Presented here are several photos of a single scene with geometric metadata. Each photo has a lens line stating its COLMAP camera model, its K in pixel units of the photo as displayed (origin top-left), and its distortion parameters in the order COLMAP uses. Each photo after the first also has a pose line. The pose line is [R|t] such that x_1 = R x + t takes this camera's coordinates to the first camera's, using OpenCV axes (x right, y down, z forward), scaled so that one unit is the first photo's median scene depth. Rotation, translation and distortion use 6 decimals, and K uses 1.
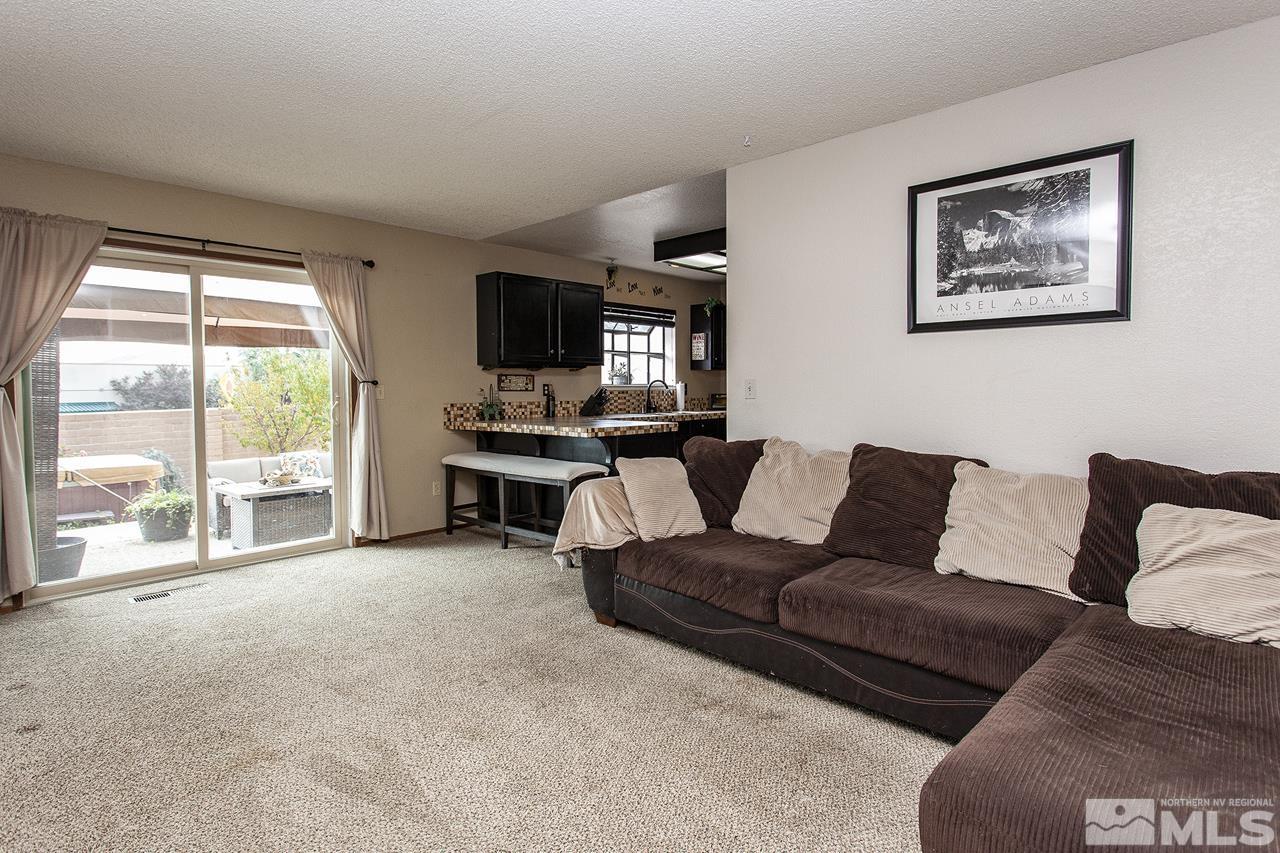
lens RADIAL K [[649.1, 0, 642.0], [0, 649.1, 416.2], [0, 0, 1]] dist [0.002997, 0.000538]
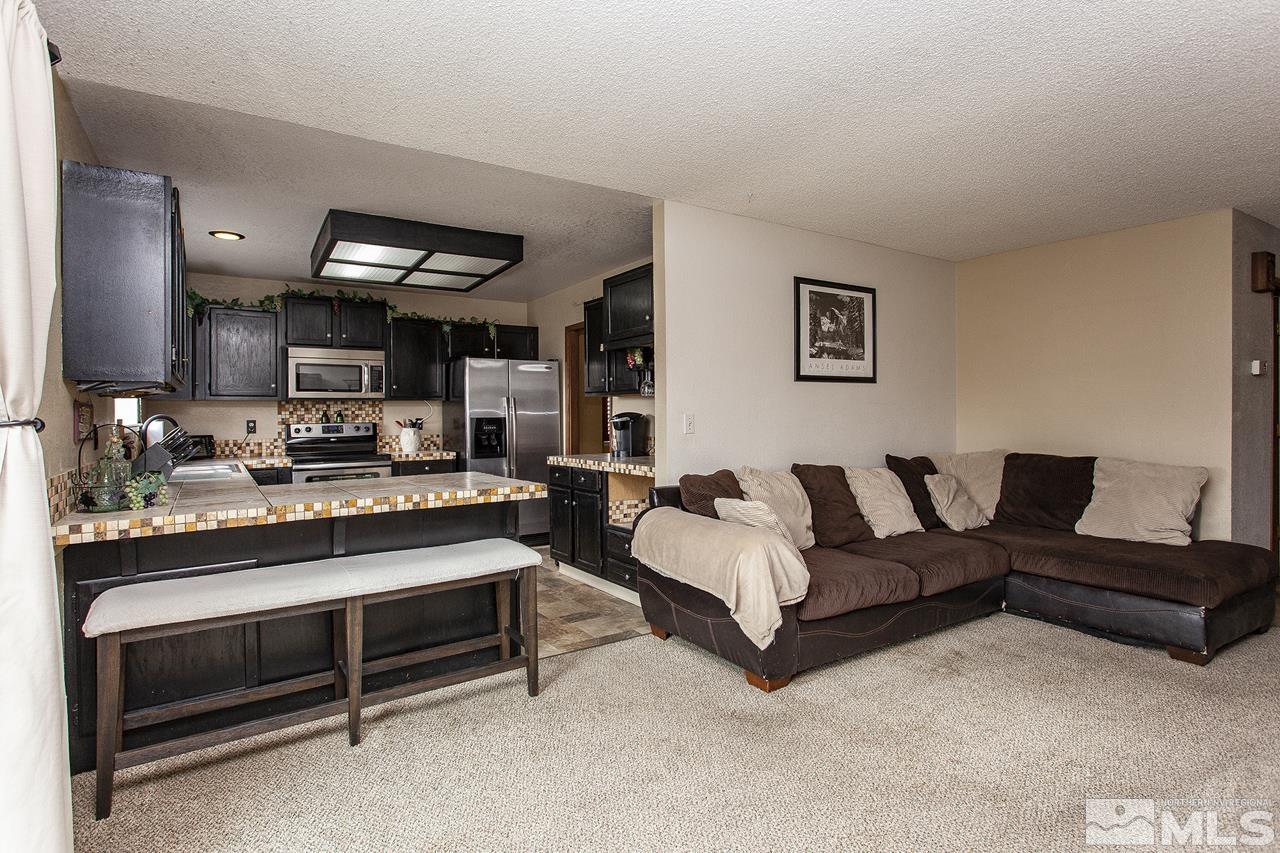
lens RADIAL K [[649.1, 0, 640.1], [0, 649.1, 420.6], [0, 0, 1]] dist [0.002997, 0.000538]
pose [[0.237871, -0.009227, 0.971253, -1.055397], [0.054392, 0.998512, -0.003835, -0.059273], [-0.969773, 0.053741, 0.238019, 1.040240]]
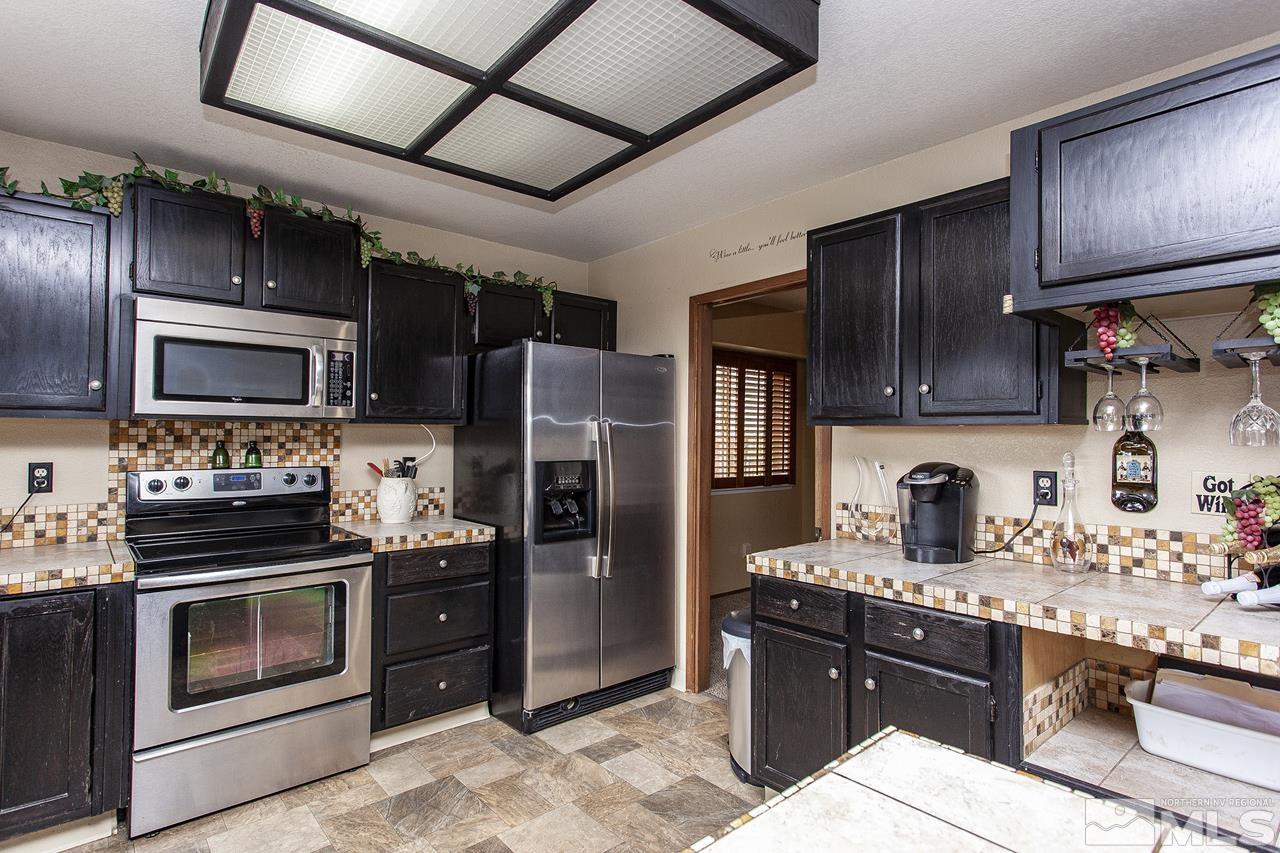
lens RADIAL K [[649.1, 0, 639.4], [0, 649.1, 429.5], [0, 0, 1]] dist [0.002997, 0.000538]
pose [[0.101181, 0.013073, 0.994782, -0.678061], [0.037818, 0.999140, -0.016977, -0.091388], [-0.994149, 0.039338, 0.100600, 1.364237]]
